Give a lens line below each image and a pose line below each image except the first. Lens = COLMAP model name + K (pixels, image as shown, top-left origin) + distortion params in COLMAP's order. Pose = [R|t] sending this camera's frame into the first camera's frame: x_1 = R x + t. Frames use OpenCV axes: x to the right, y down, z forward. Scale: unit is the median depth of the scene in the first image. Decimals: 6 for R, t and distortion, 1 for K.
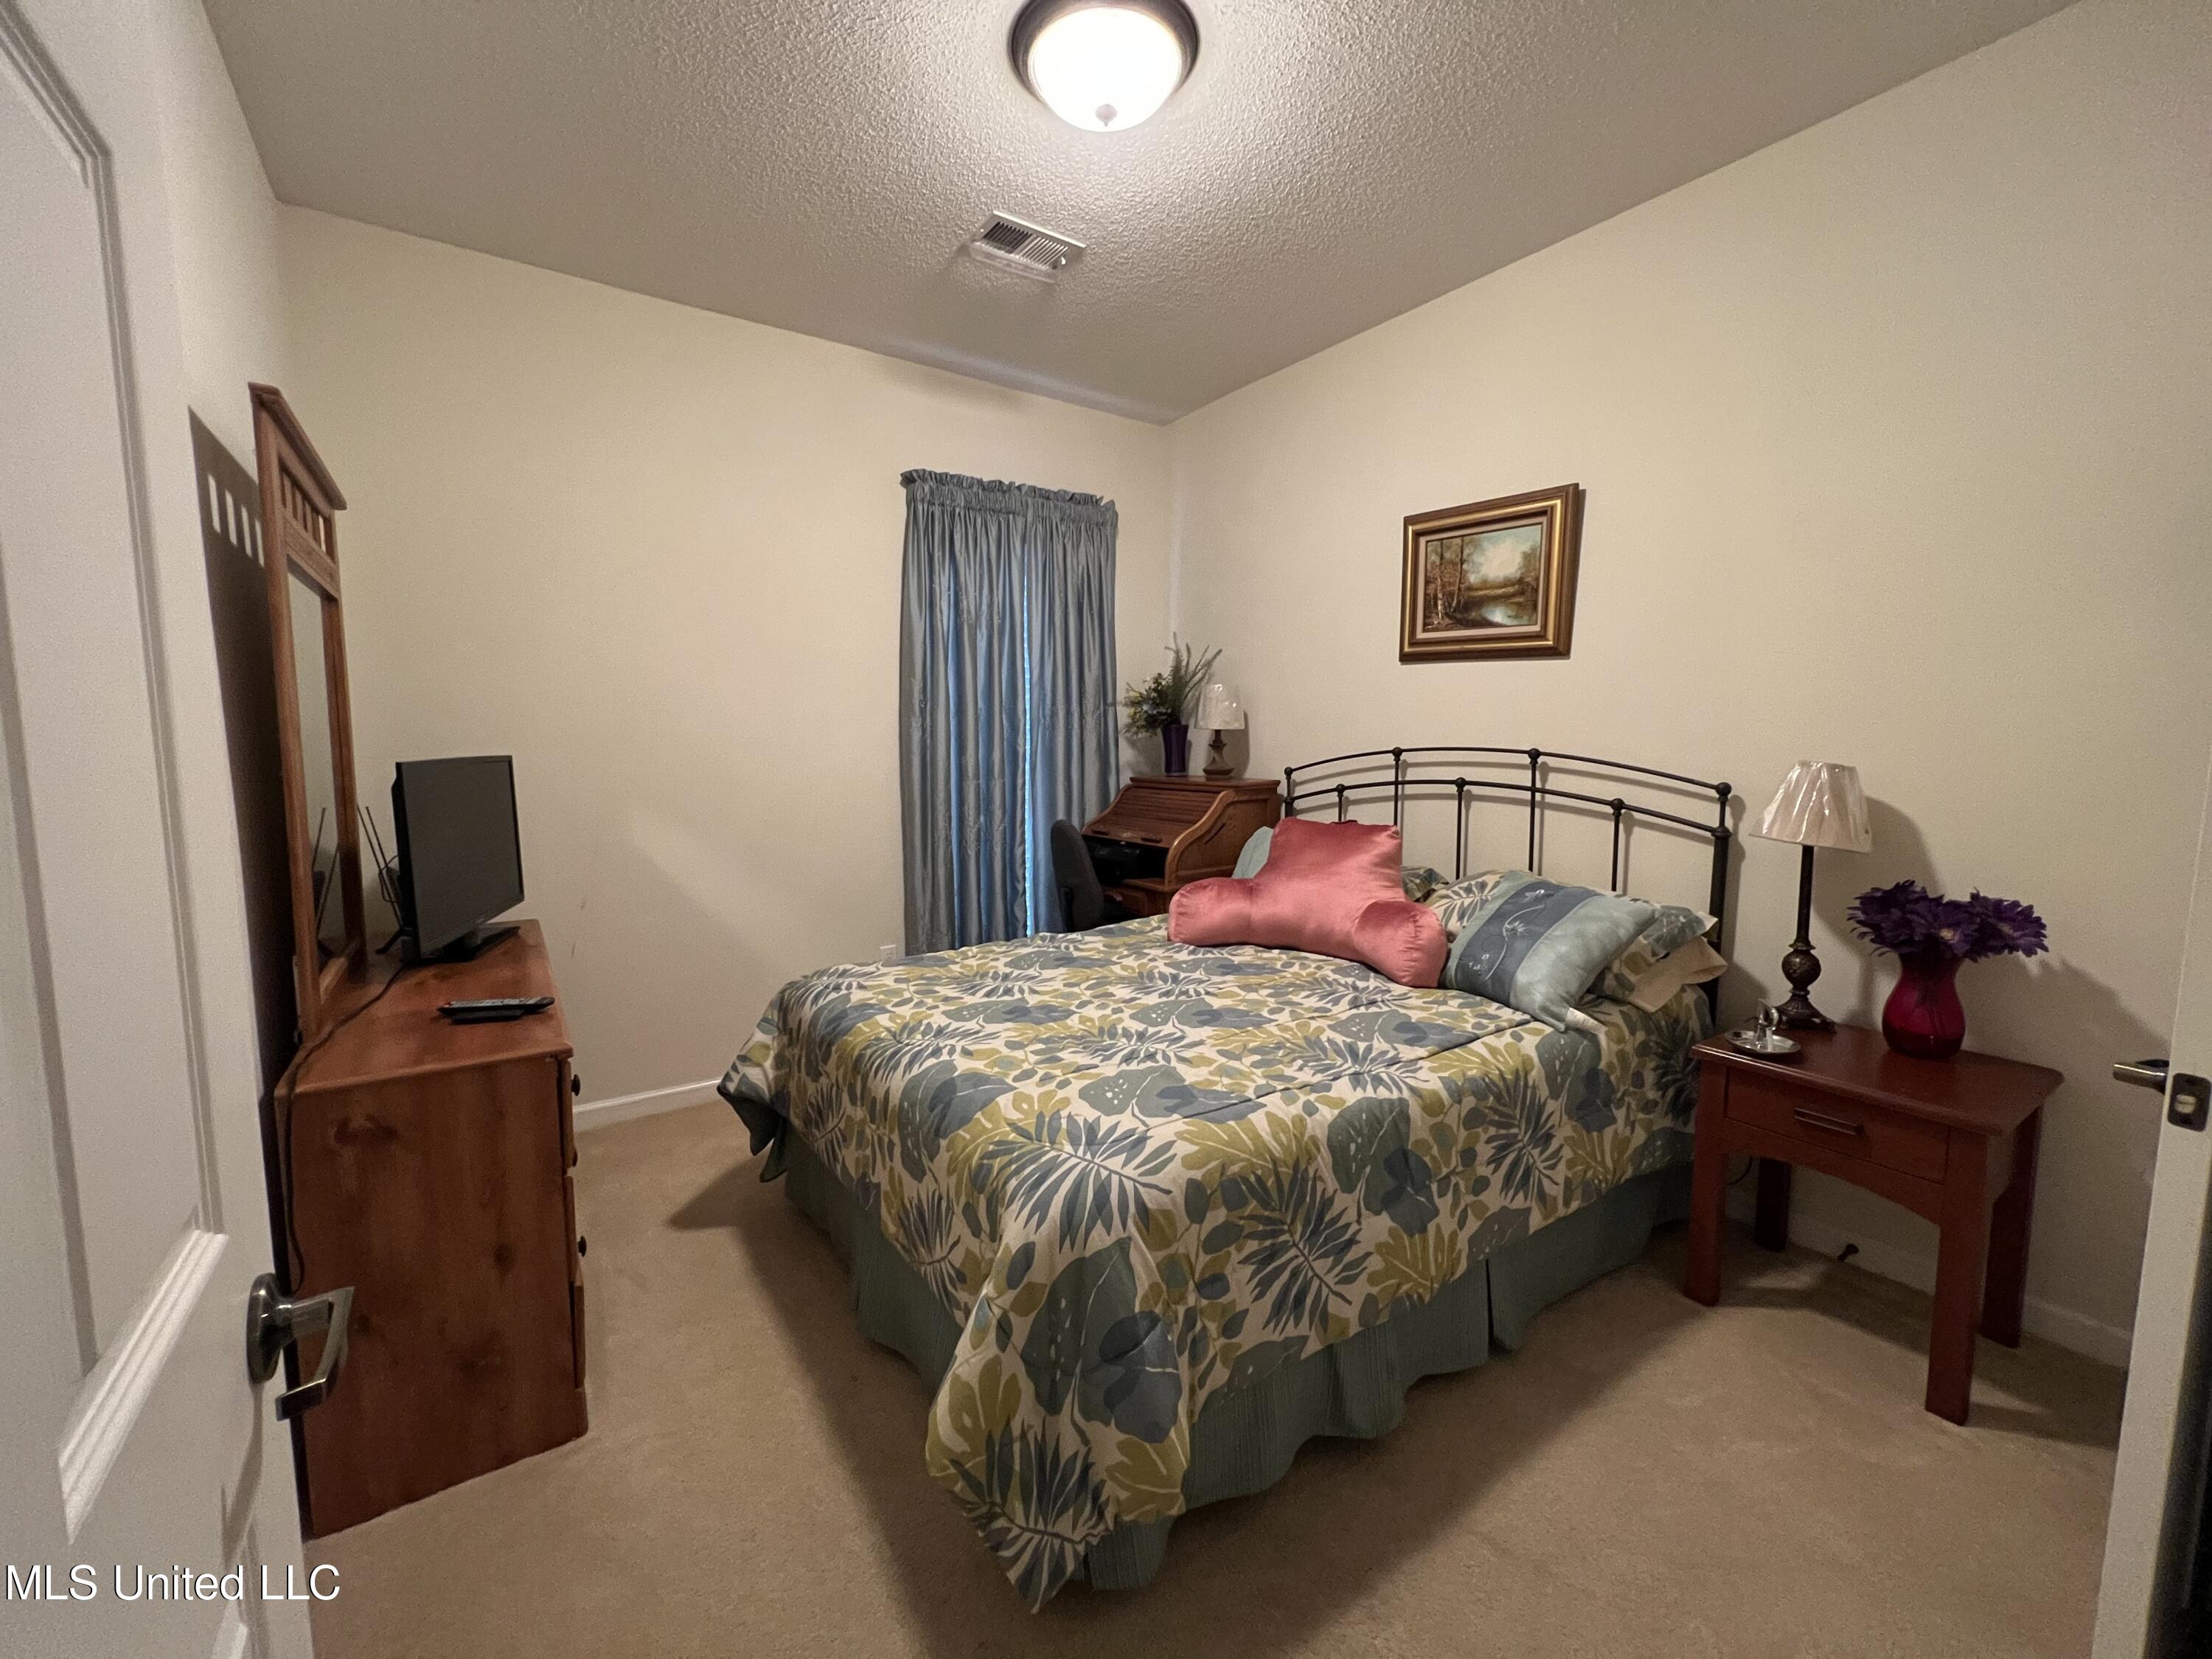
lens RADIAL K [[888.9, 0, 1106.5], [0, 888.9, 826.4], [0, 0, 1]] dist [0.000101, 0.000004]
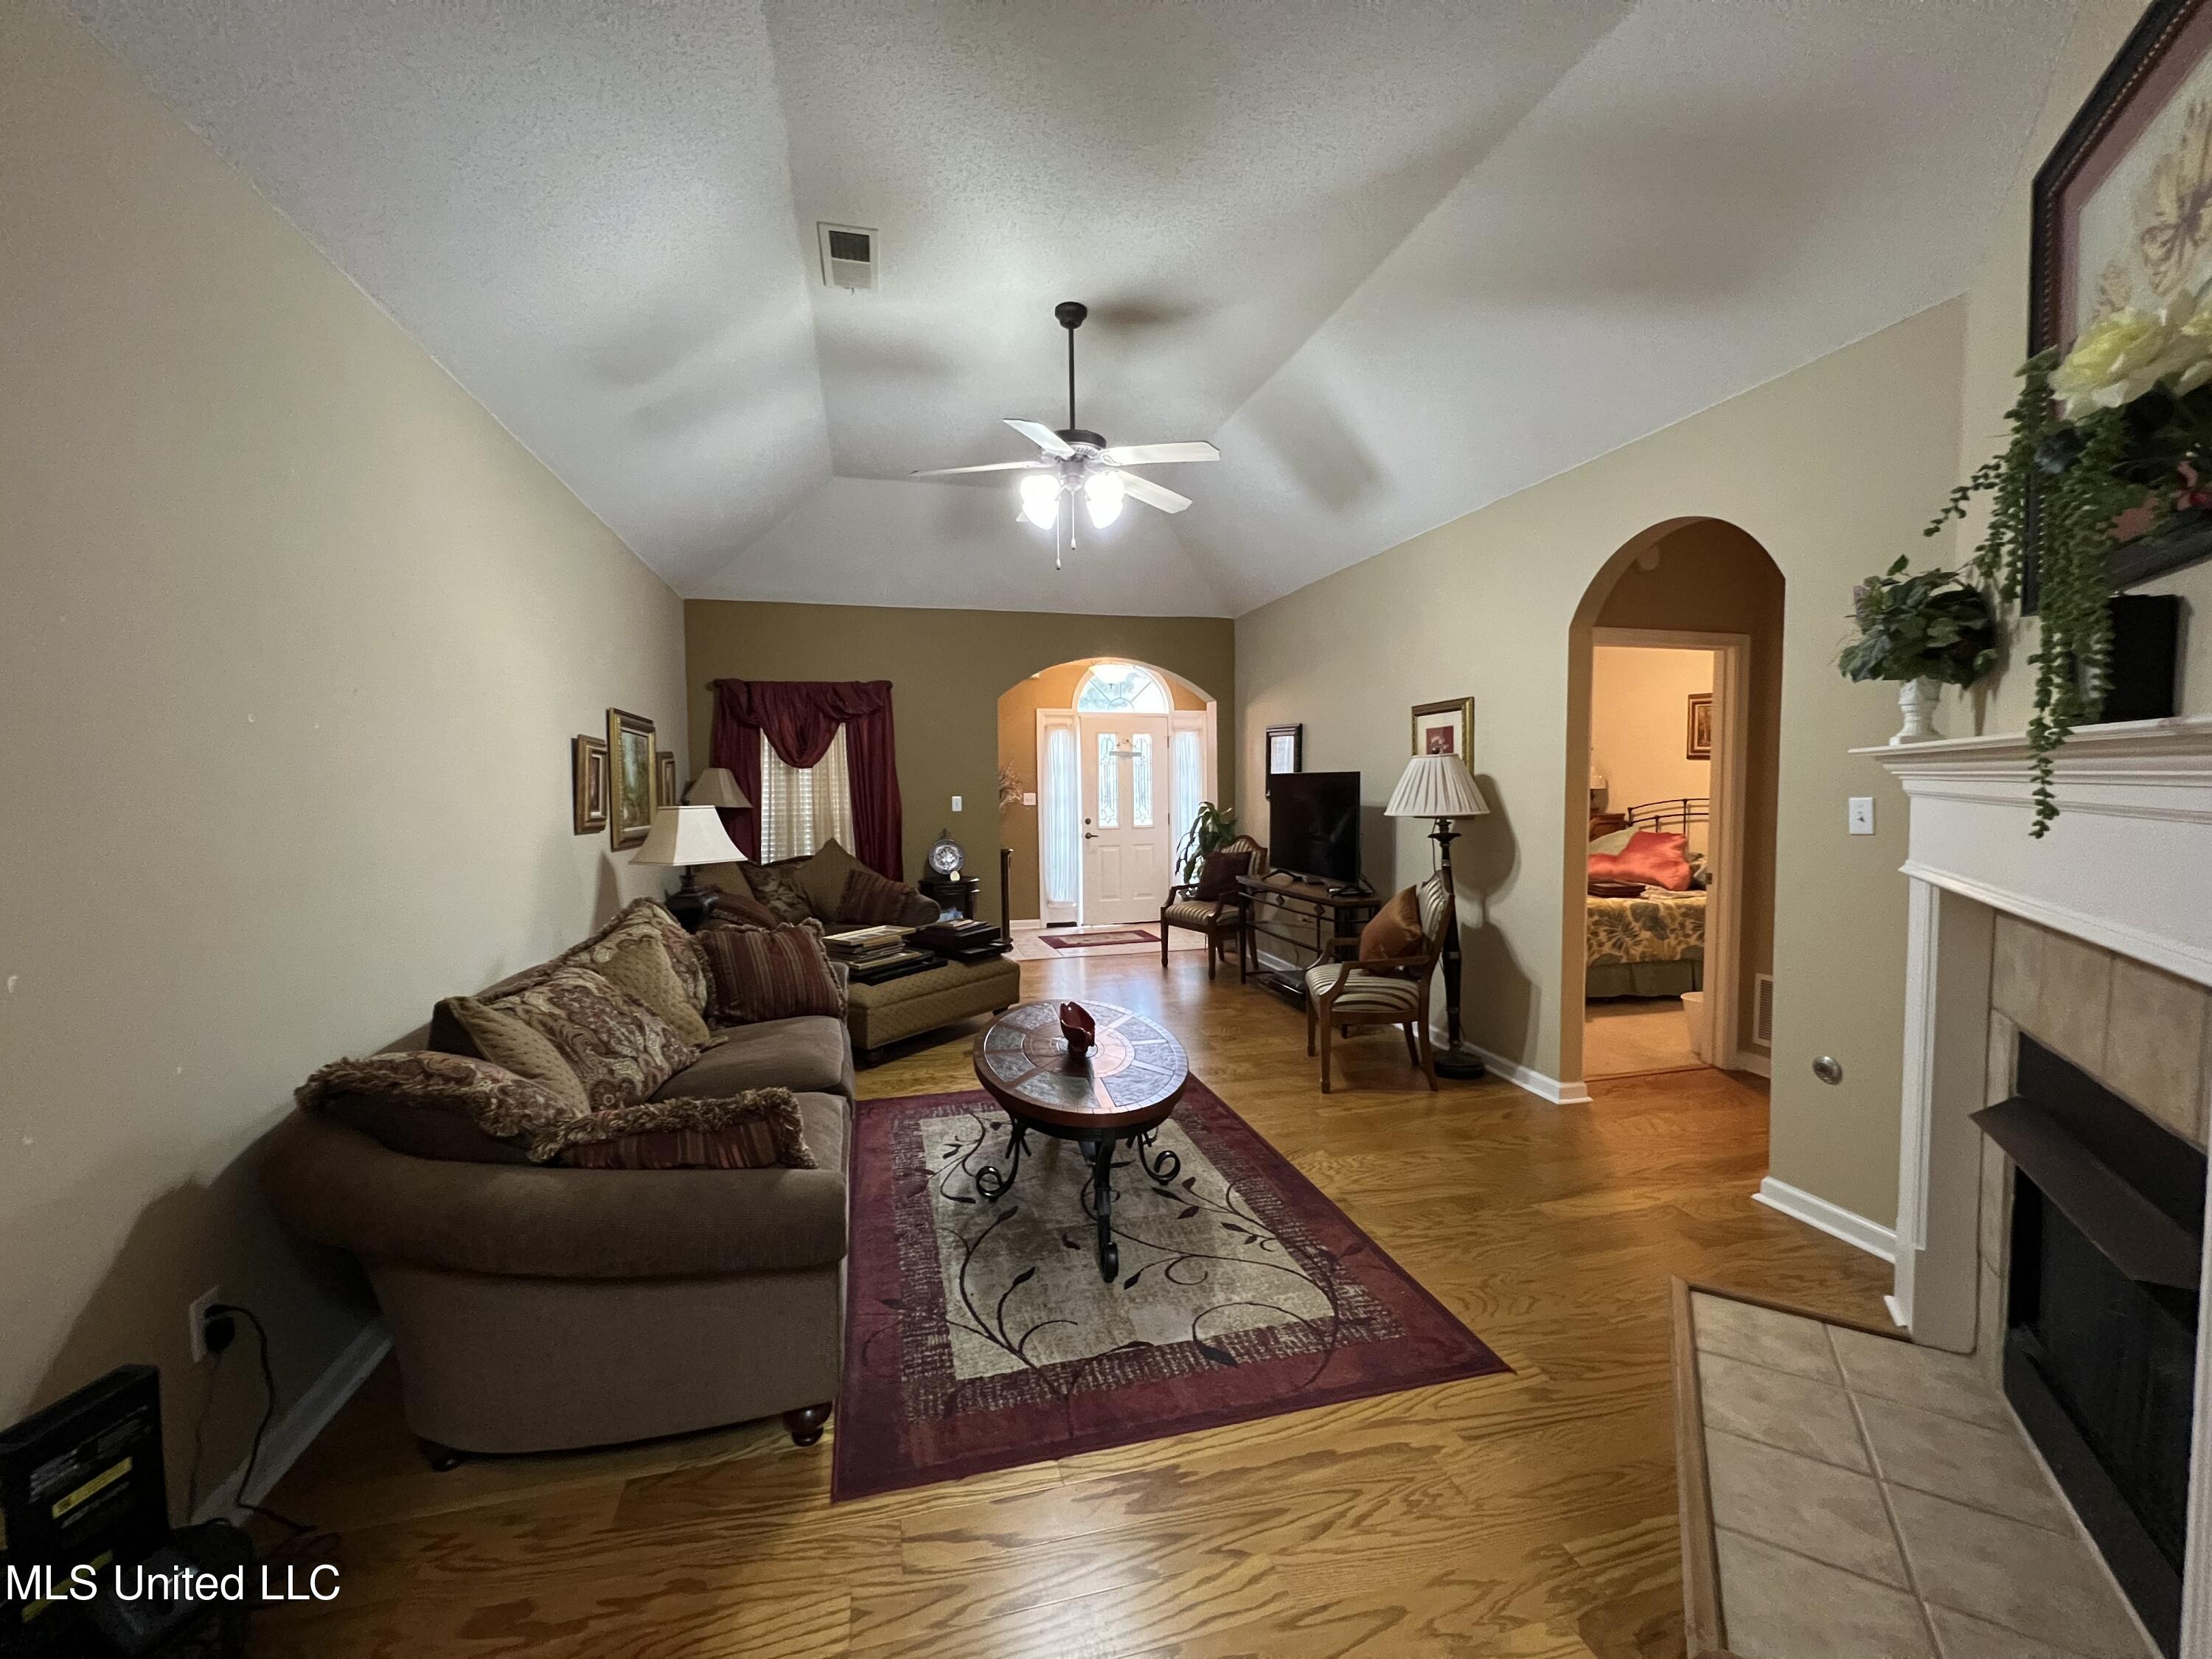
lens RADIAL K [[889.8, 0, 1107.7], [0, 889.8, 823.4], [0, 0, 1]] dist [-0.002754, -0.000105]
pose [[0.935920, 0.015347, -0.351878, -0.412749], [-0.033571, 0.998389, -0.045746, 0.215148], [0.350609, 0.054628, 0.934927, -2.741336]]
